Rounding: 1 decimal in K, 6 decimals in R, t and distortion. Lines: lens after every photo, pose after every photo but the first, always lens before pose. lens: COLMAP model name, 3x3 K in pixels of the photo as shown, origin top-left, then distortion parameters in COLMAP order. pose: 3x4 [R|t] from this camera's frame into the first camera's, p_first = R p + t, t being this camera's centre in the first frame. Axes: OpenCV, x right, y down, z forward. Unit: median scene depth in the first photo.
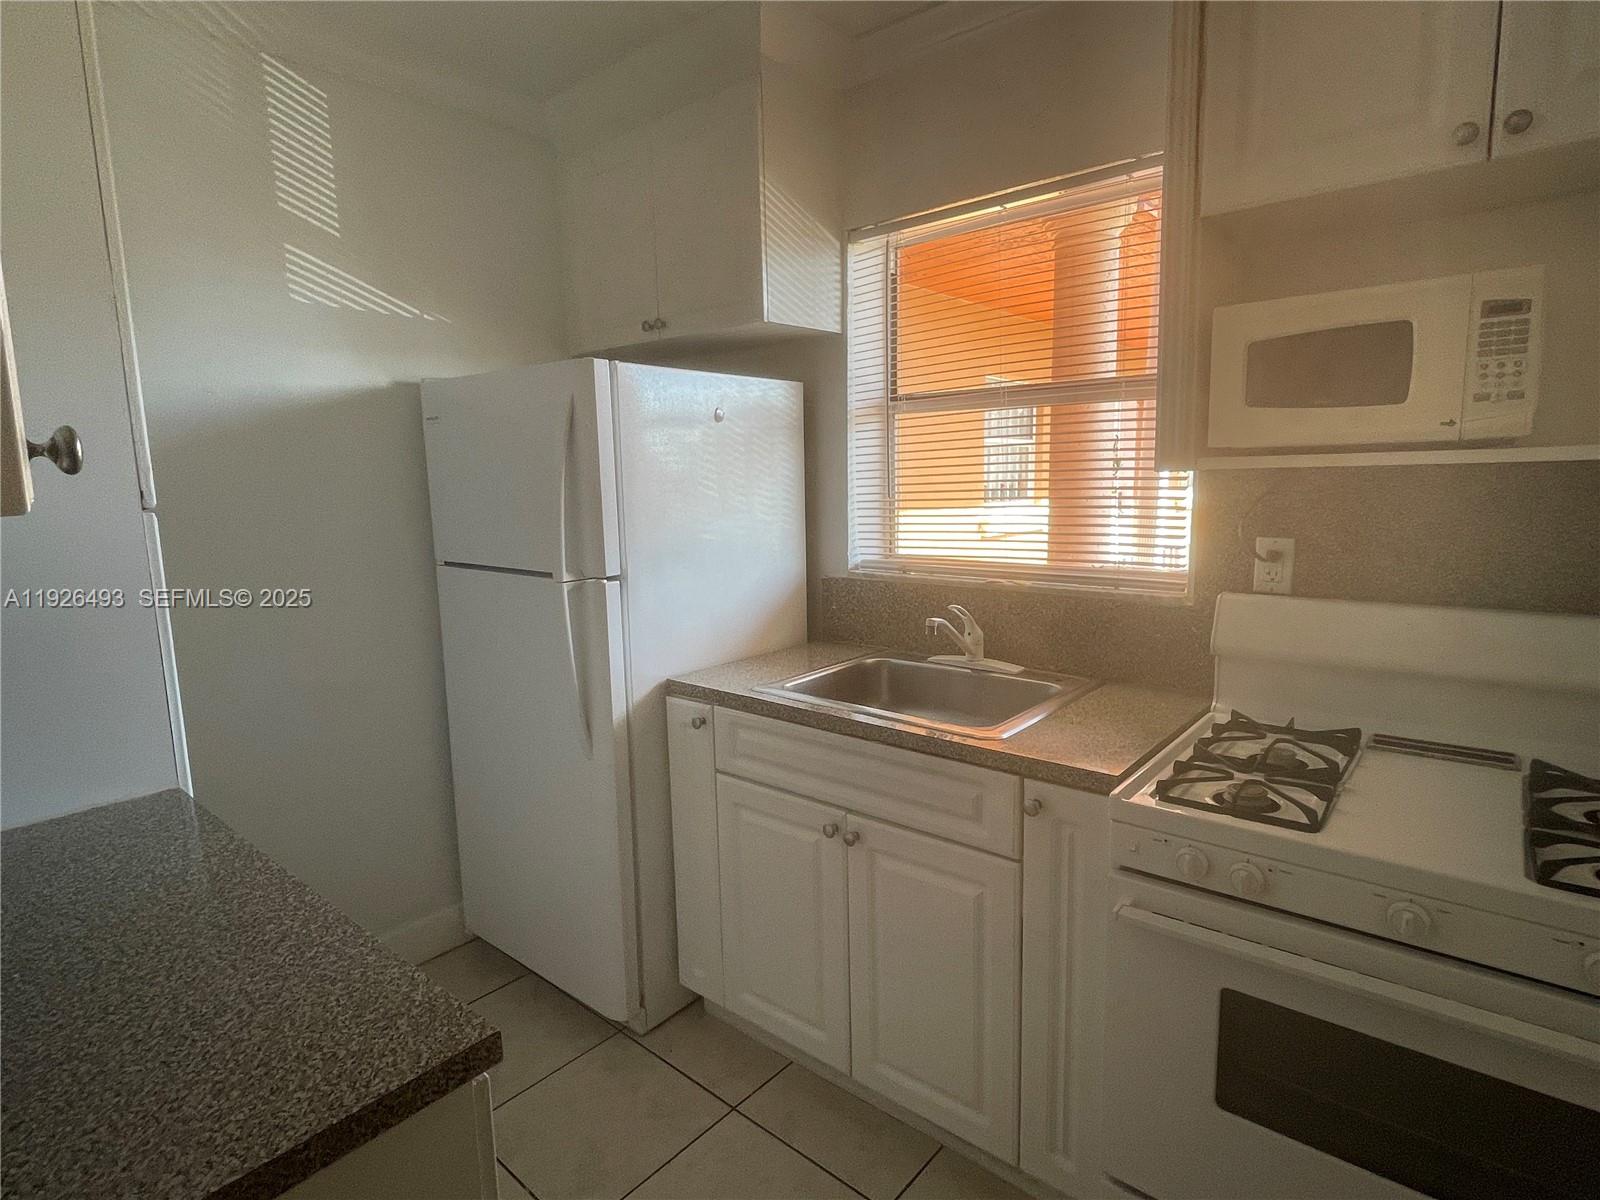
lens RADIAL K [[839.8, 0, 798.9], [0, 839.8, 596.3], [0, 0, 1]] dist [-0.003356, 0.002404]
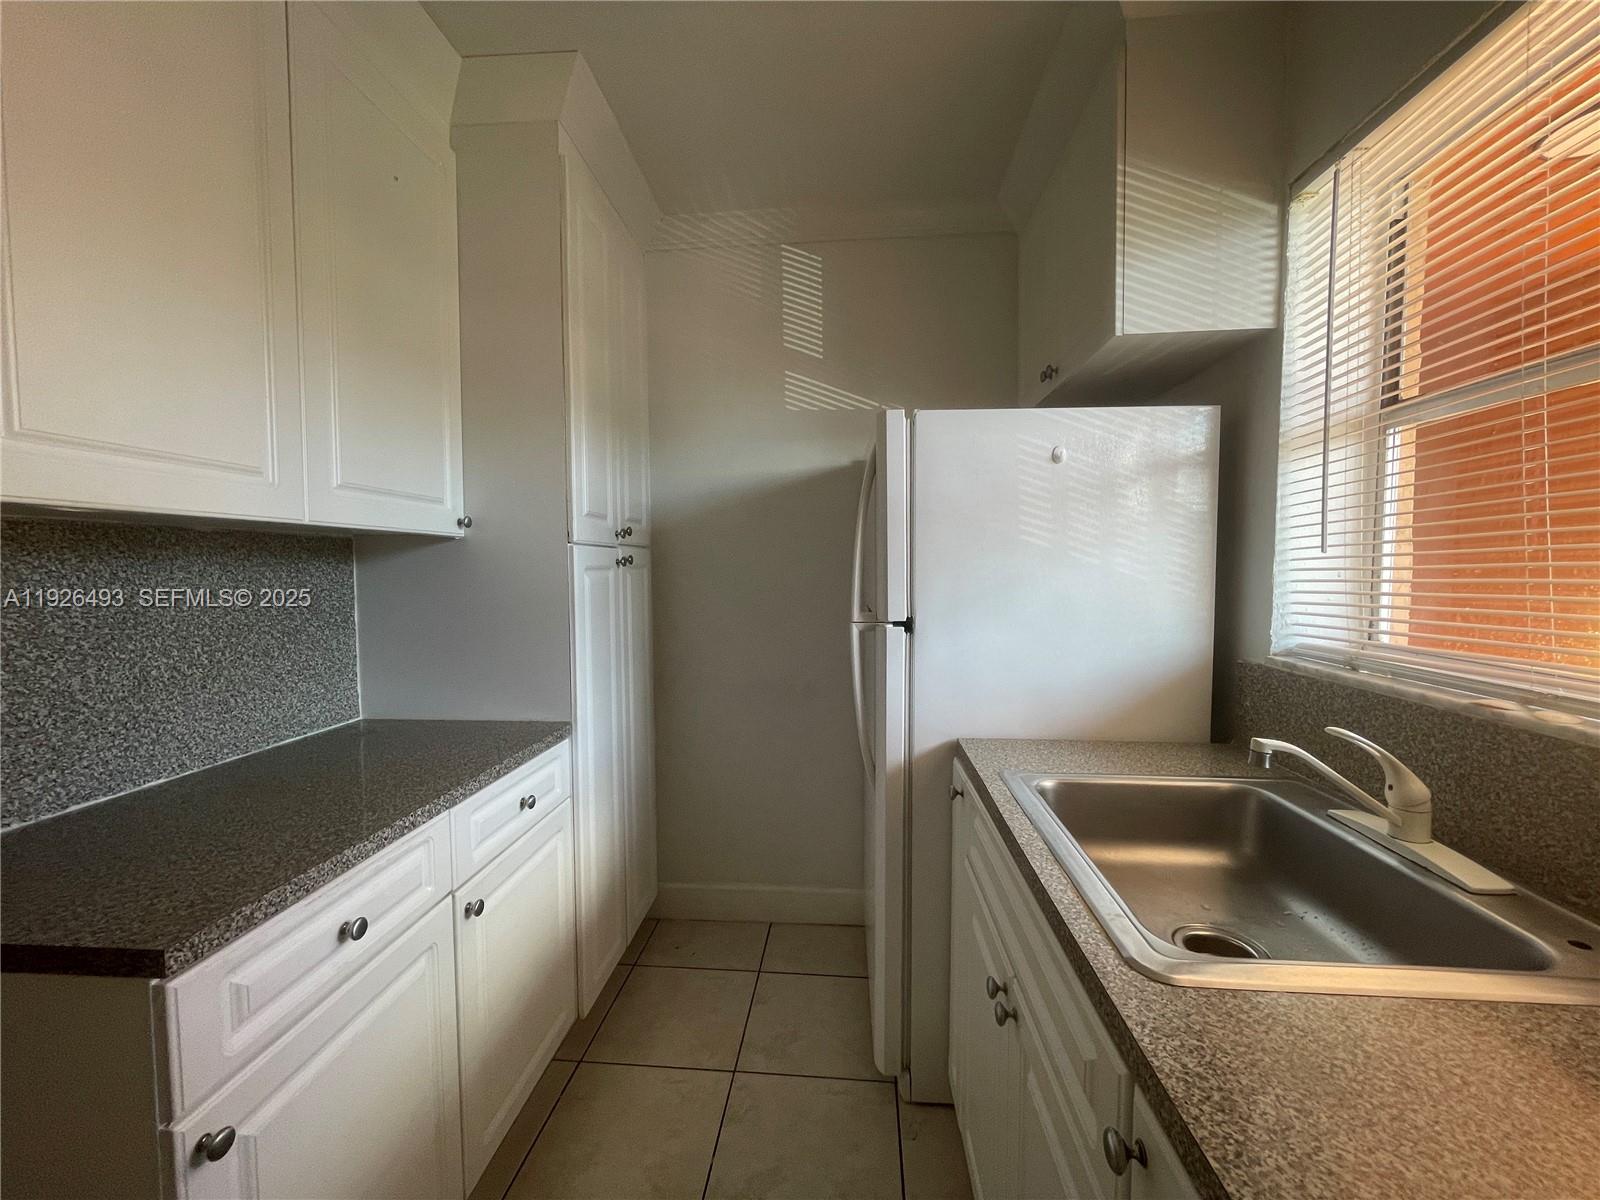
lens RADIAL K [[640.0, 0, 806.6], [0, 640.0, 598.9], [0, 0, 1]] dist [-0.003374, -0.000184]
pose [[0.588841, 0.062389, -0.805837, 0.324064], [-0.127233, 0.991741, -0.016189, -0.023836], [0.798171, 0.112062, 0.591916, 0.447316]]
